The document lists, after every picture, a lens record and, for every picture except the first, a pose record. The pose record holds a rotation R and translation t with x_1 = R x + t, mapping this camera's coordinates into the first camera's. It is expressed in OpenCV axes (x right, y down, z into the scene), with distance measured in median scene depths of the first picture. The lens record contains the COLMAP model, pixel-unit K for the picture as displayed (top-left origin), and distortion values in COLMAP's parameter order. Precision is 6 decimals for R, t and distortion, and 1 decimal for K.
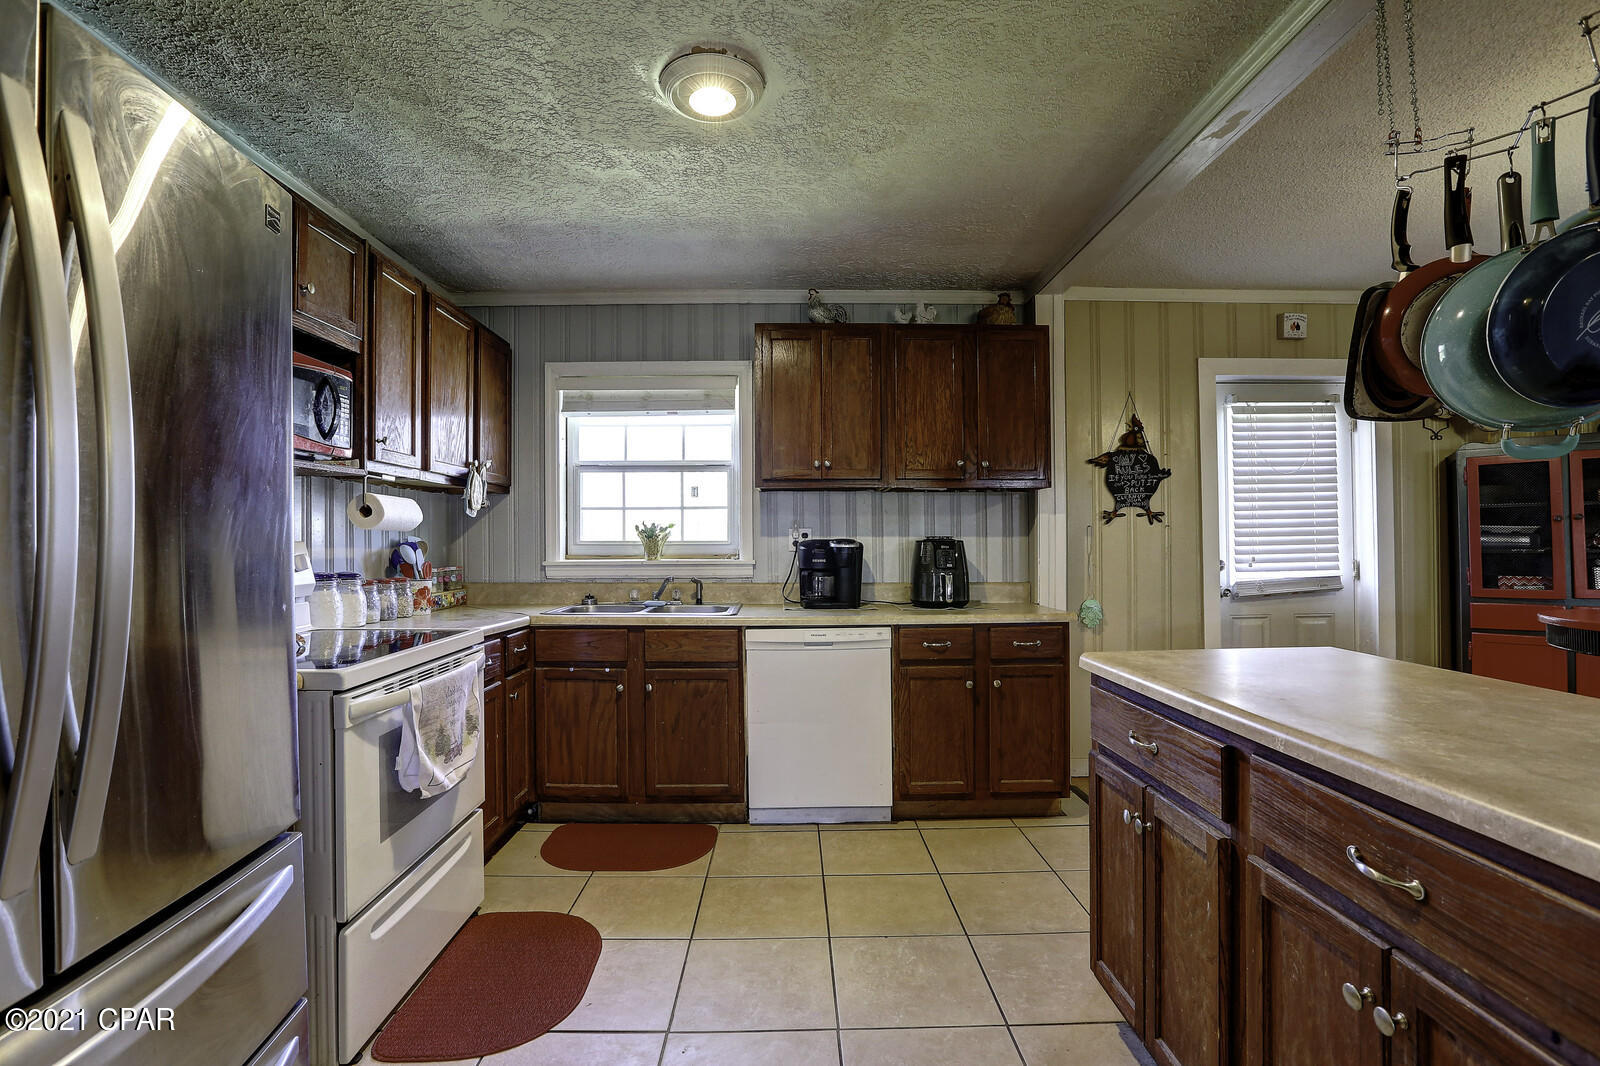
lens RADIAL K [[732.9, 0, 800.0], [0, 732.9, 533.0], [0, 0, 1]] dist [-0.069762, 0.042205]
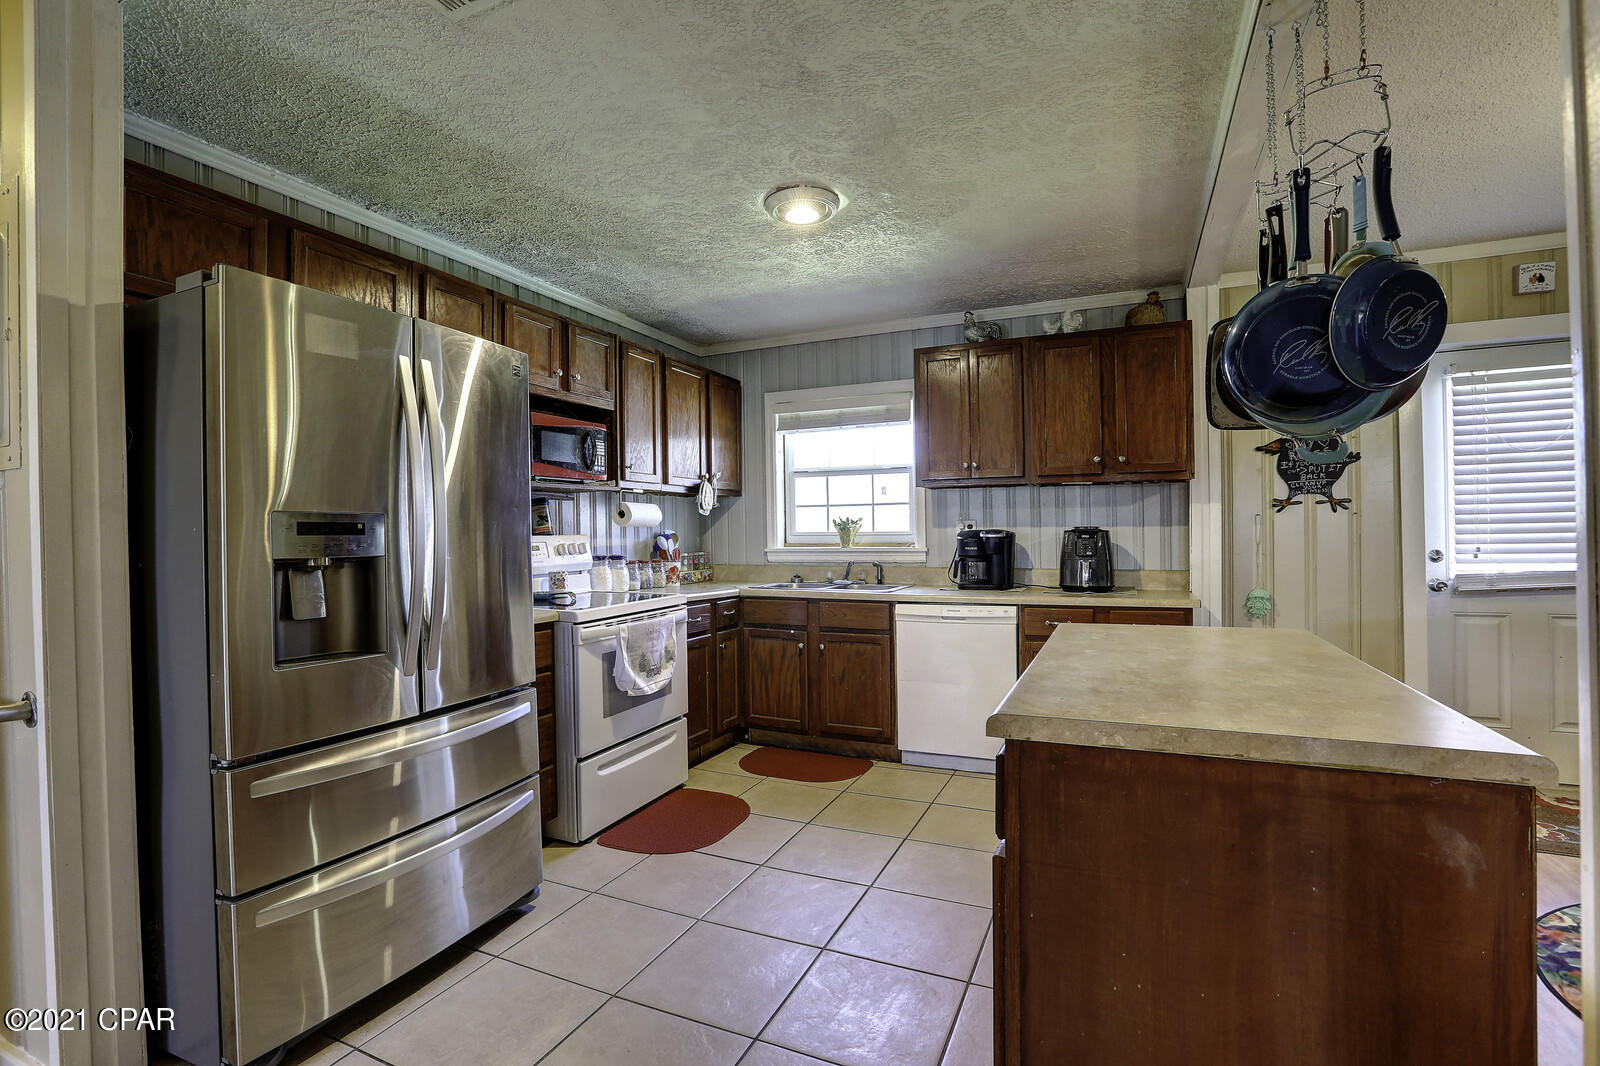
lens RADIAL K [[732.9, 0, 800.0], [0, 732.9, 533.0], [0, 0, 1]] dist [-0.069762, 0.042205]
pose [[0.907104, -0.004500, -0.420882, 0.278306], [0.011212, 0.999846, 0.013475, -0.005517], [0.420757, -0.016942, 0.907015, -0.168141]]
